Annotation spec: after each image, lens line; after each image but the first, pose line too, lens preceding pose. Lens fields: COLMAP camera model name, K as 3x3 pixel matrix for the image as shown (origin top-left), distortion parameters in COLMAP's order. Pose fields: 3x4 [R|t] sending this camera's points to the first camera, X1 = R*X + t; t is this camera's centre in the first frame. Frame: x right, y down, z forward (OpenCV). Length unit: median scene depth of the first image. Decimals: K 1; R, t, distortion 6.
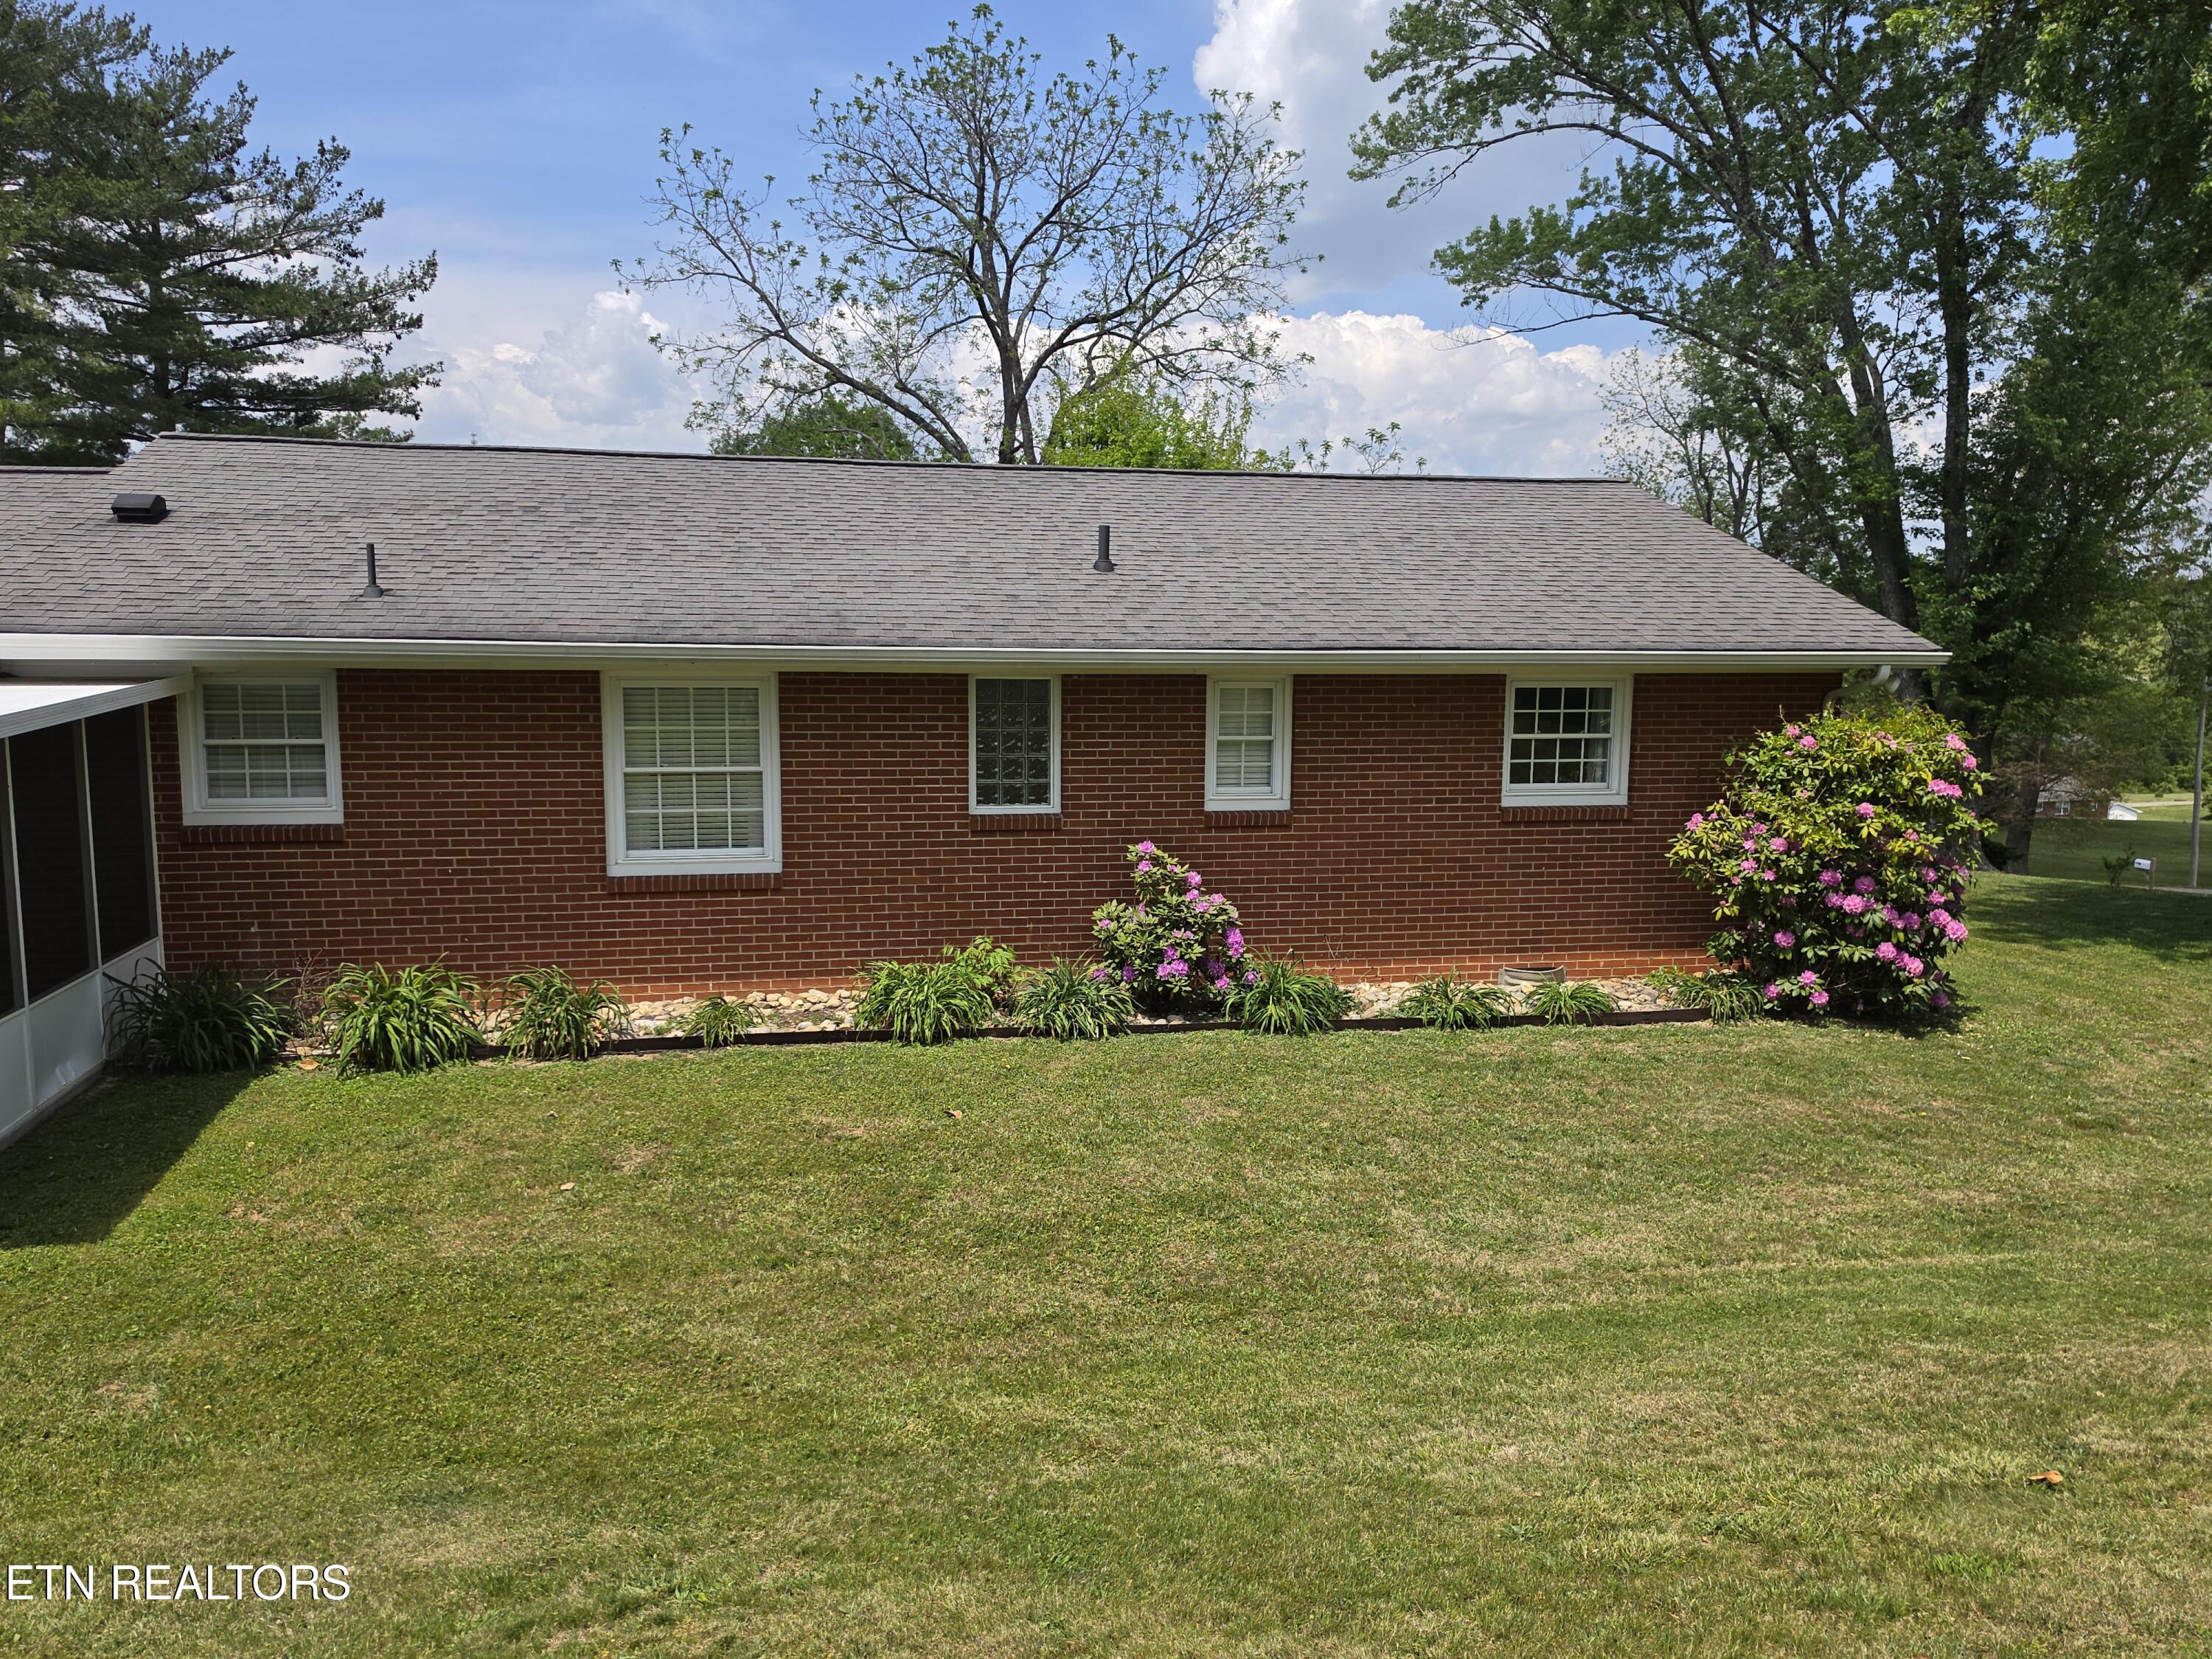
lens RADIAL K [[1593.7, 0, 1106.0], [0, 1593.7, 829.5], [0, 0, 1]] dist [0.057531, -0.062775]
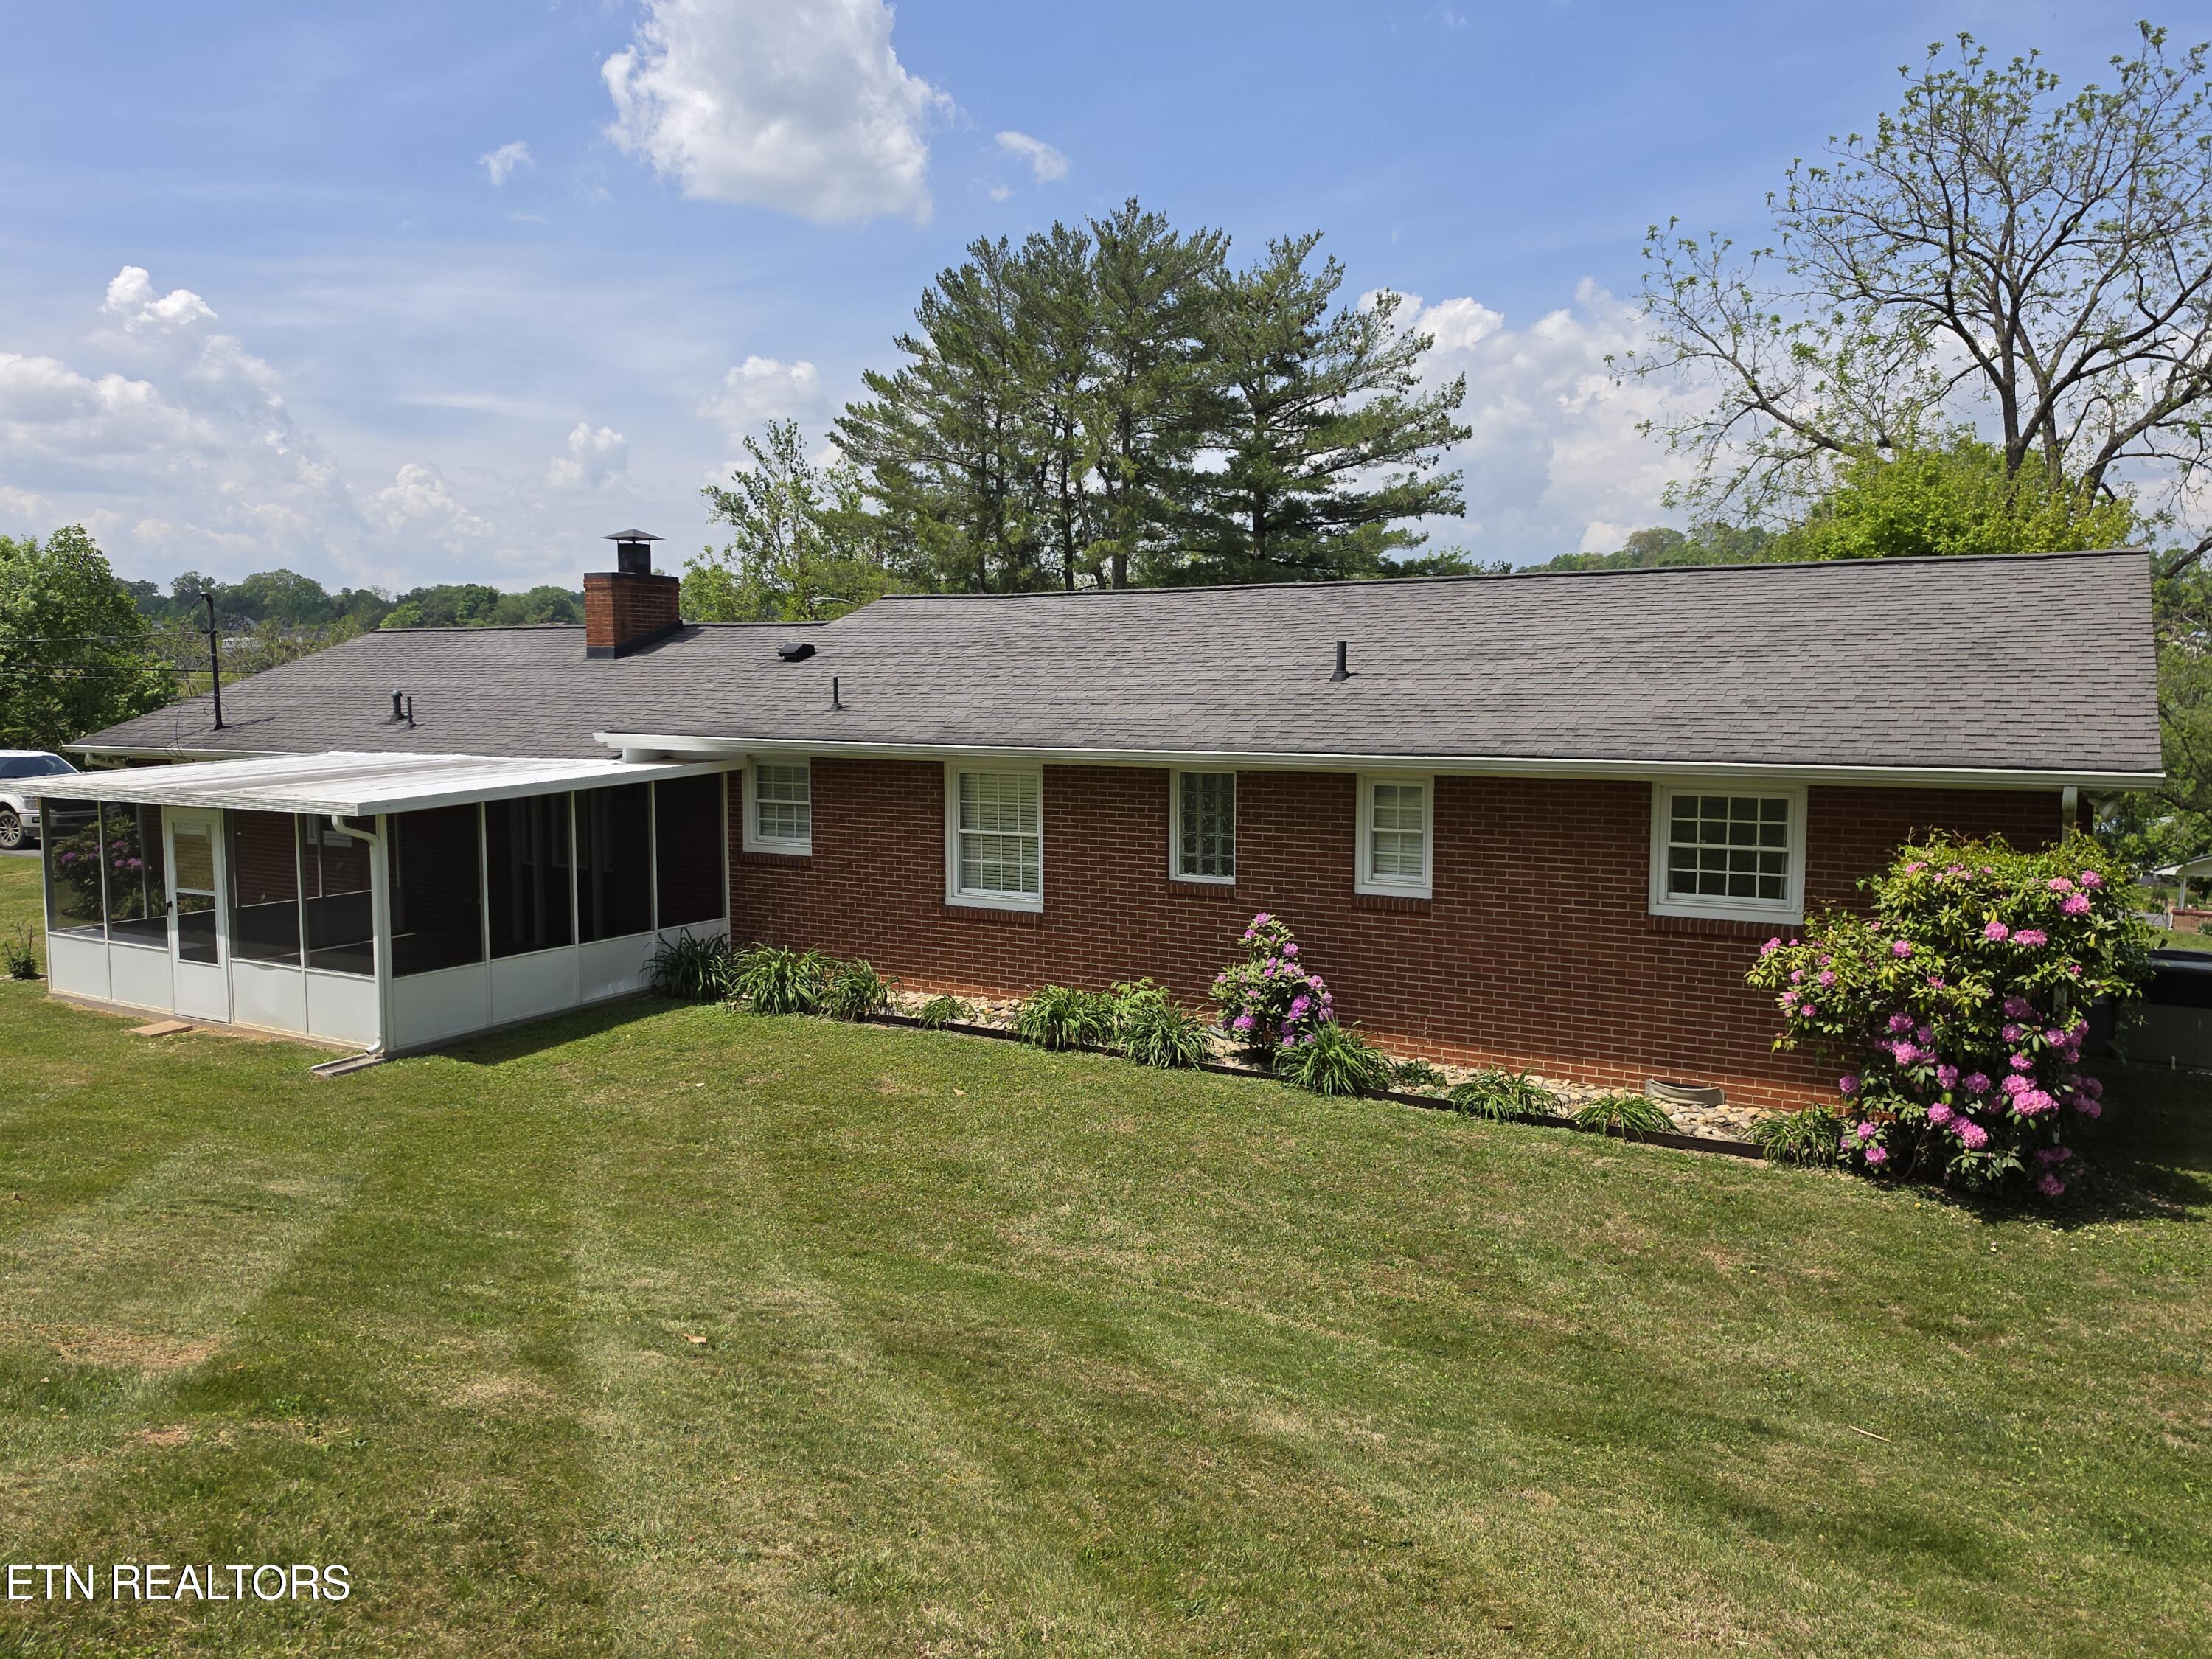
lens RADIAL K [[1593.7, 0, 1106.0], [0, 1593.7, 829.5], [0, 0, 1]] dist [0.057531, -0.062775]
pose [[0.747915, 0.051892, -0.661763, 0.683453], [-0.077652, 0.996934, -0.009587, -0.032755], [0.659237, 0.058558, 0.749652, 0.035038]]
